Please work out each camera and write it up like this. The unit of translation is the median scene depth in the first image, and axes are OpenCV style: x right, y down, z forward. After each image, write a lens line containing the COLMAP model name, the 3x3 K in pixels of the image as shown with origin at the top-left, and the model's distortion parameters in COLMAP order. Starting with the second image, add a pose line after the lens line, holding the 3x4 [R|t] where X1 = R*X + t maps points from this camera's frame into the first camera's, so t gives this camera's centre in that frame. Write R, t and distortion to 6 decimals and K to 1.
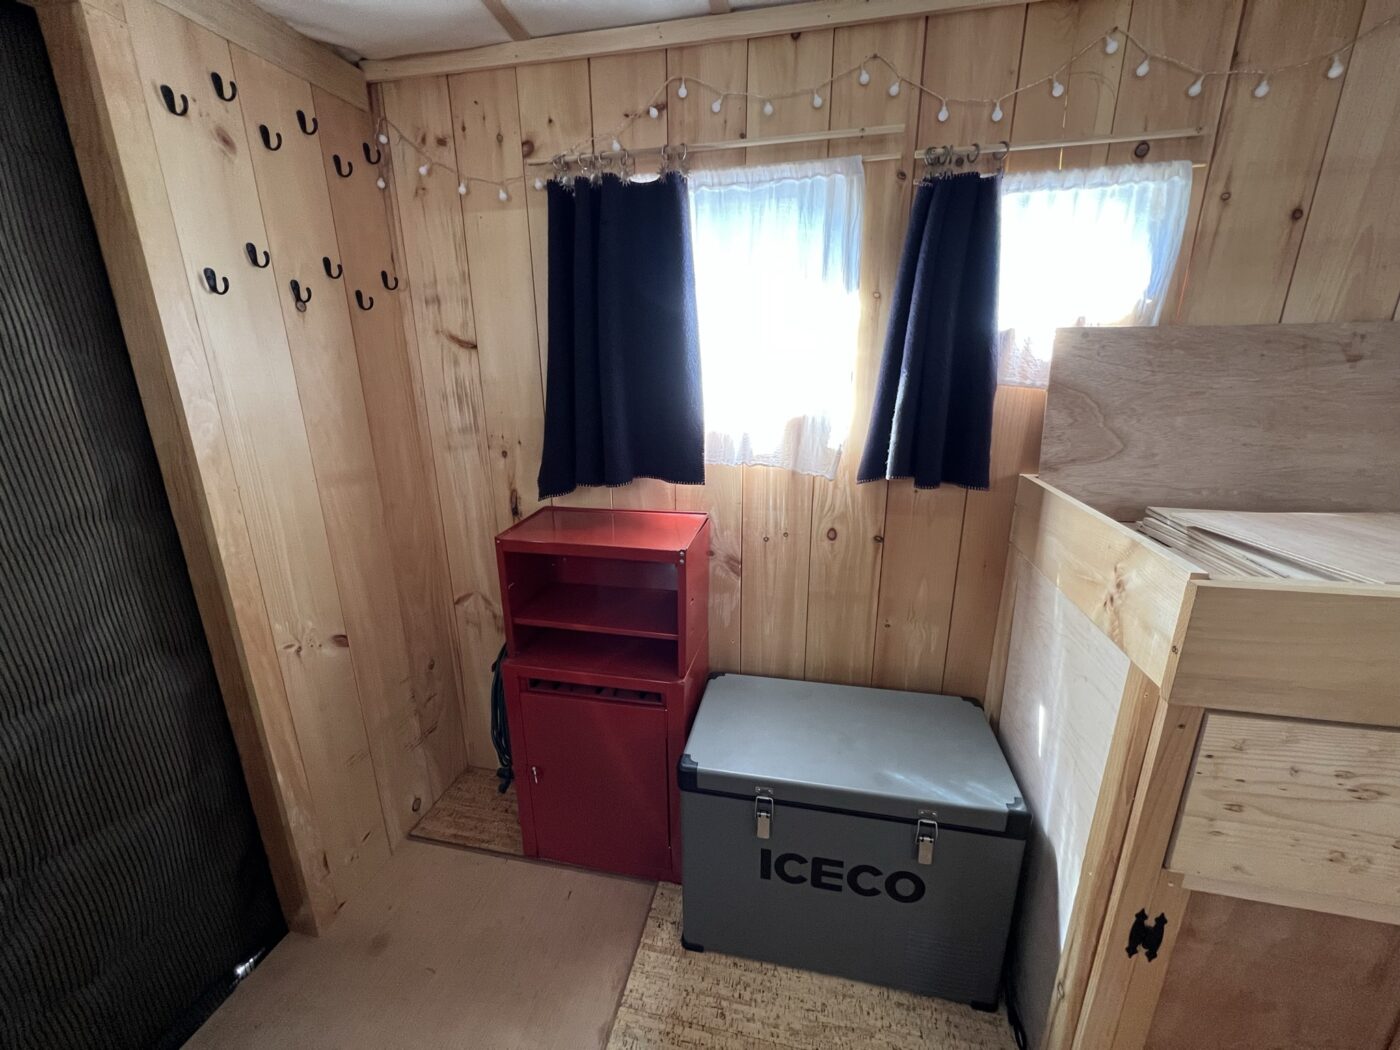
lens RADIAL K [[557.4, 0, 697.6], [0, 557.4, 522.1], [0, 0, 1]] dist [-0.004051, -0.000007]
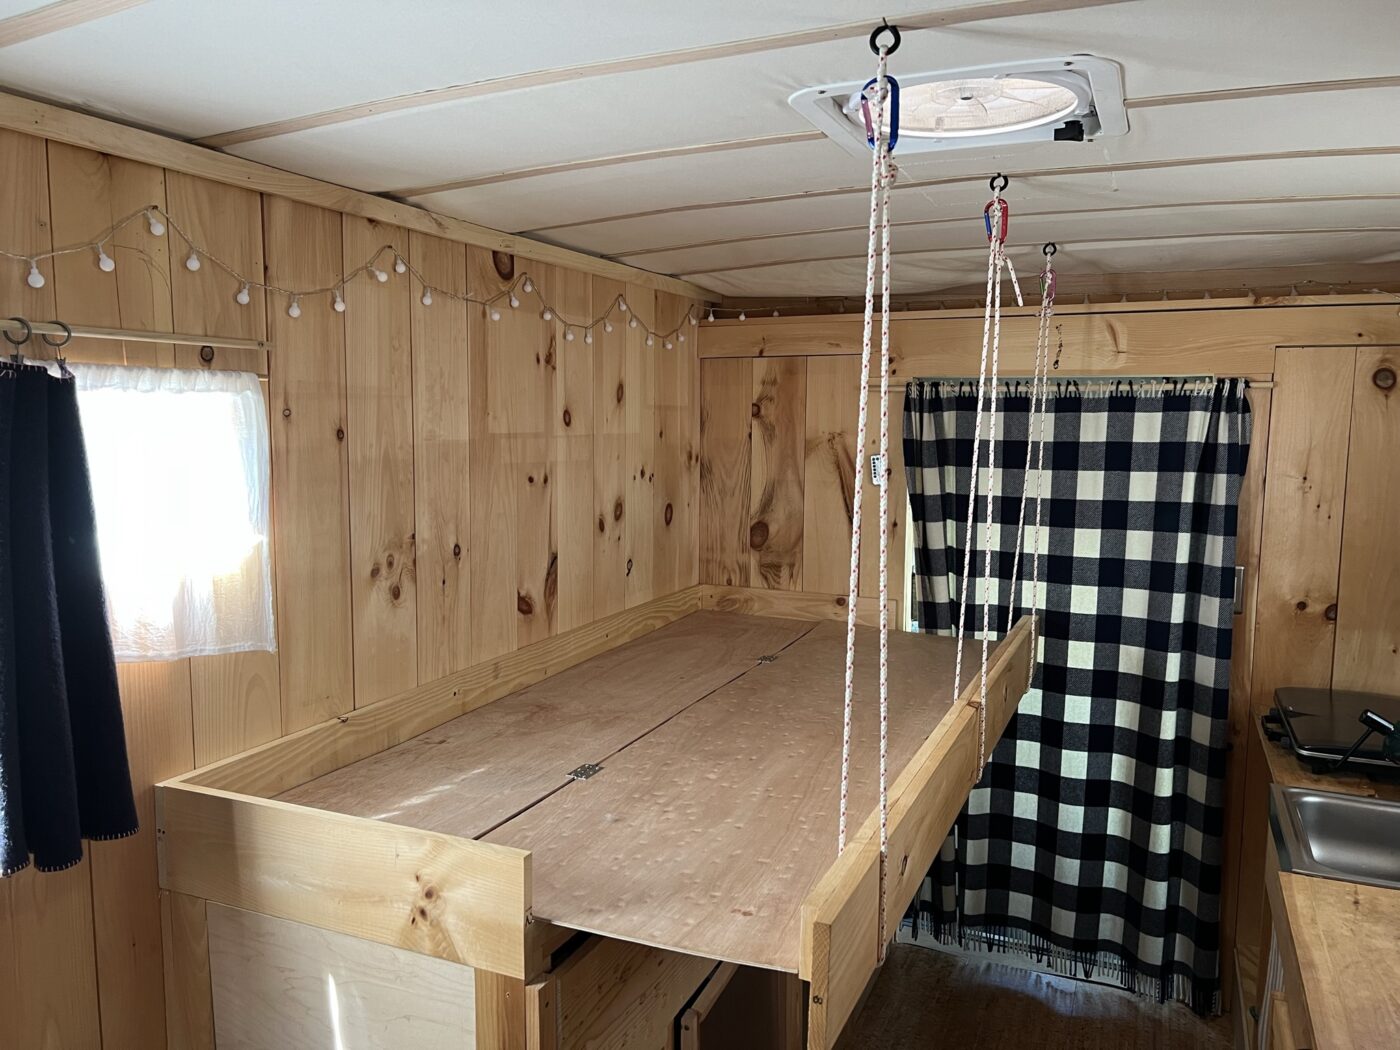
lens RADIAL K [[1060.3, 0, 699.4], [0, 1060.3, 529.8], [0, 0, 1]] dist [-0.002701, -0.002639]
pose [[0.198688, -0.093041, 0.975636, -0.570529], [0.263111, 0.964003, 0.038350, -0.304425], [-0.944085, 0.249081, 0.216016, 0.070786]]
